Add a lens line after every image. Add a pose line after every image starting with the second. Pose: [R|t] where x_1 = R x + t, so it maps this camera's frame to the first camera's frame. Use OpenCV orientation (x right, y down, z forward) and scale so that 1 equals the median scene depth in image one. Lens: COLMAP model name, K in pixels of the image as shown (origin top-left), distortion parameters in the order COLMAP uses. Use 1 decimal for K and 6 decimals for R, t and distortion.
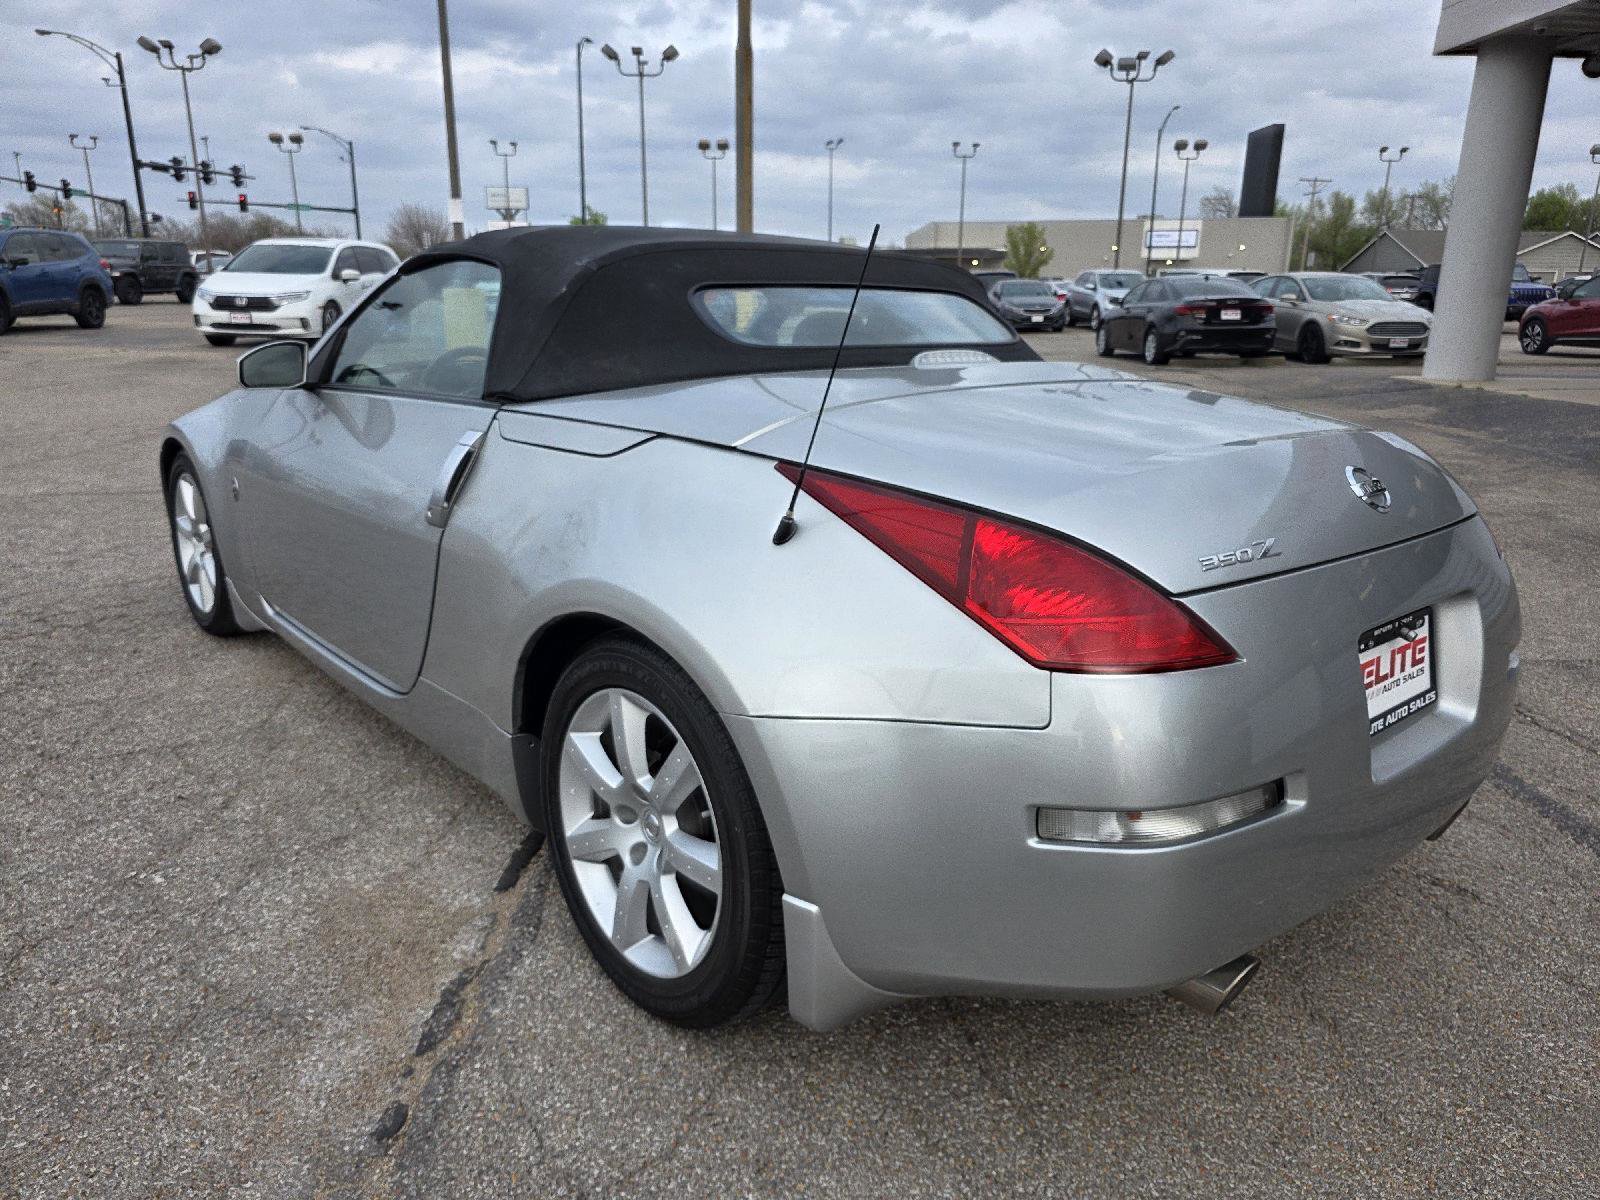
lens RADIAL K [[1132.9, 0, 796.6], [0, 1132.9, 607.9], [0, 0, 1]] dist [0.042287, -0.035893]
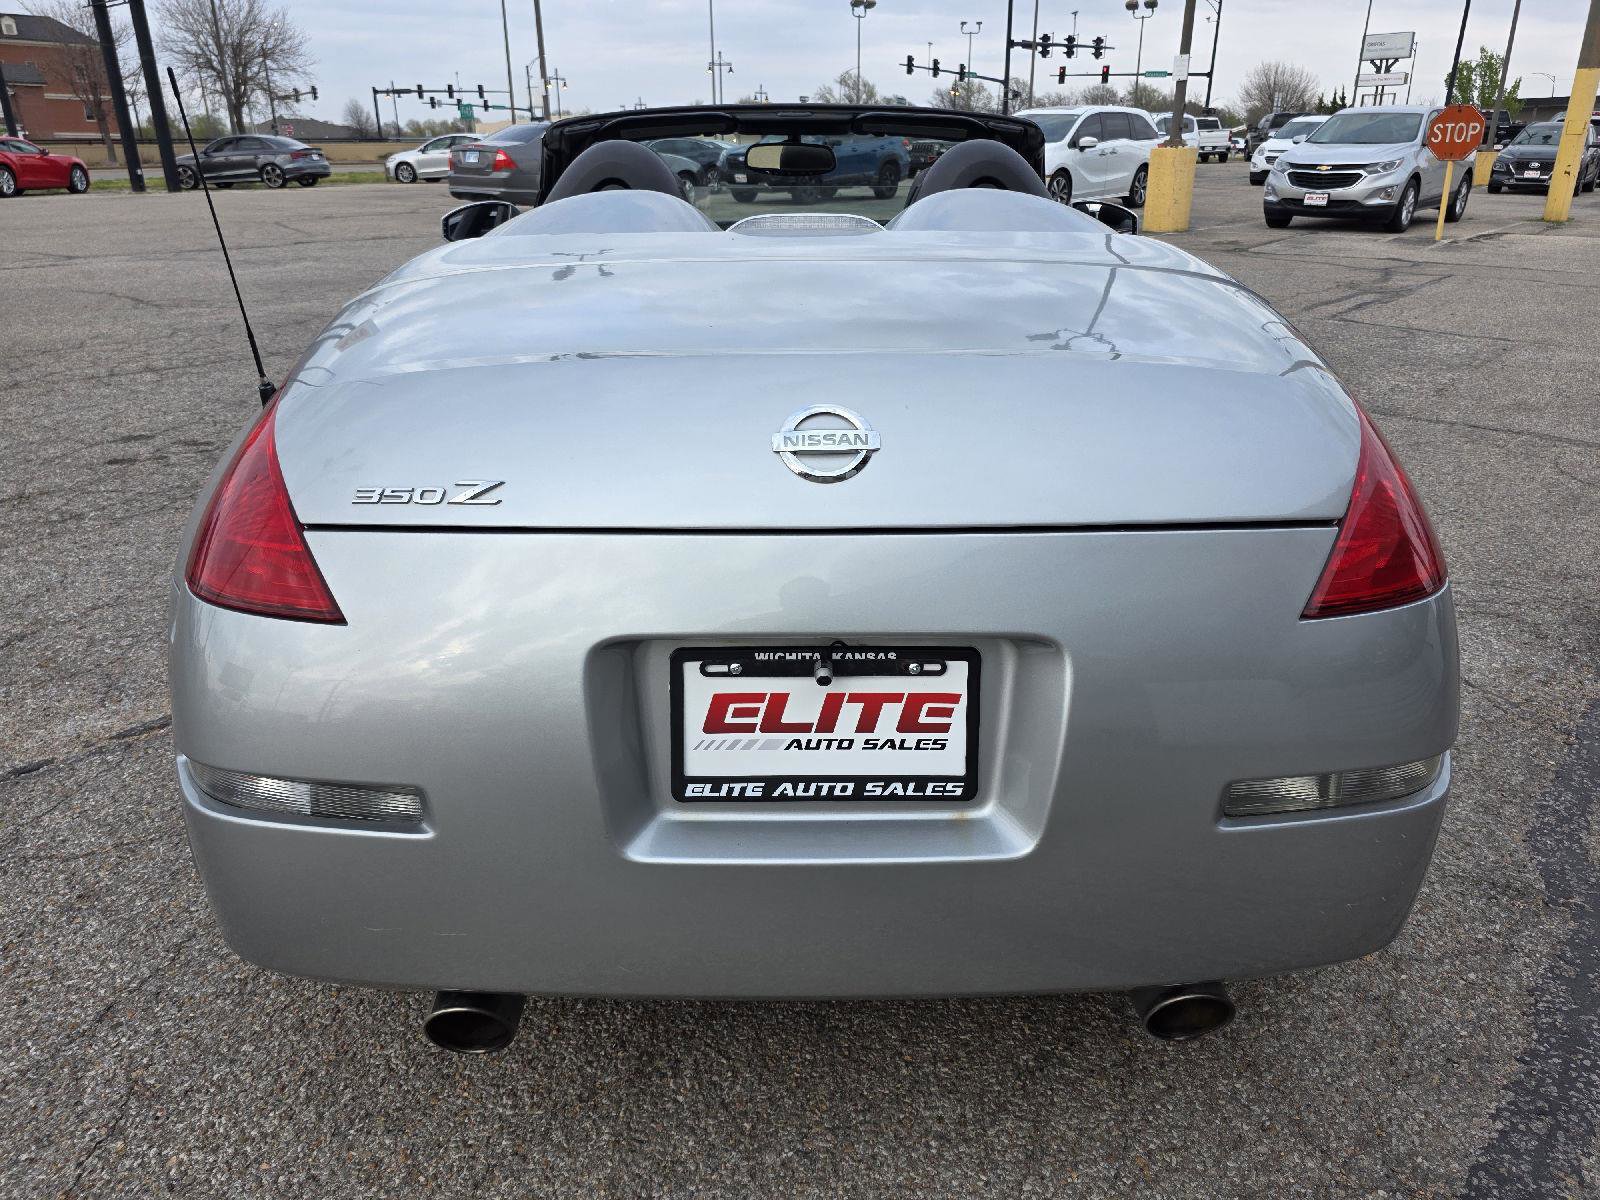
lens RADIAL K [[1082.4, 0, 799.5], [0, 1082.4, 631.7], [0, 0, 1]] dist [0.005183, -0.005210]
pose [[0.751175, 0.243974, -0.613362, 0.621797], [-0.155678, 0.968457, 0.194562, -0.079613], [0.641483, -0.050663, 0.765462, 0.373993]]
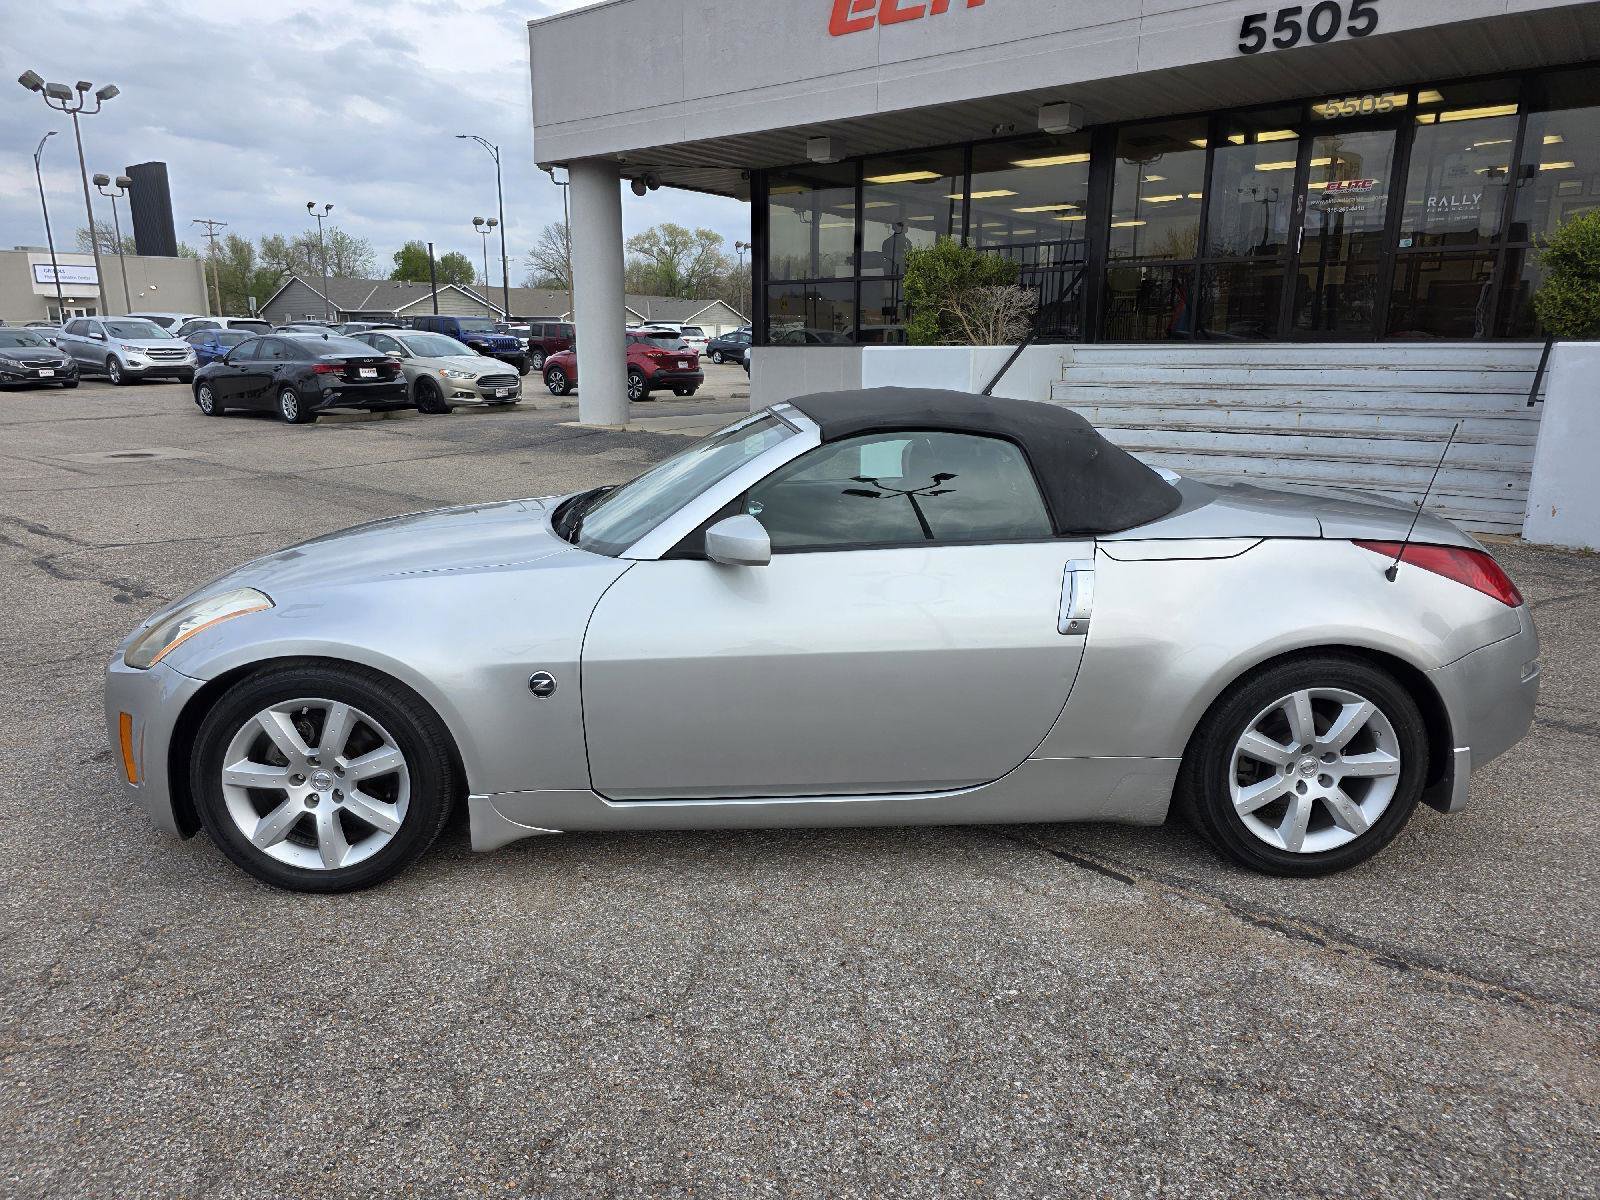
lens RADIAL K [[1132.9, 0, 796.6], [0, 1132.9, 607.9], [0, 0, 1]] dist [0.042287, -0.035893]
pose [[0.594541, -0.195714, 0.779883, -1.372175], [0.215883, 0.973166, 0.079642, -0.248159], [-0.774542, 0.121013, 0.620838, 0.381681]]
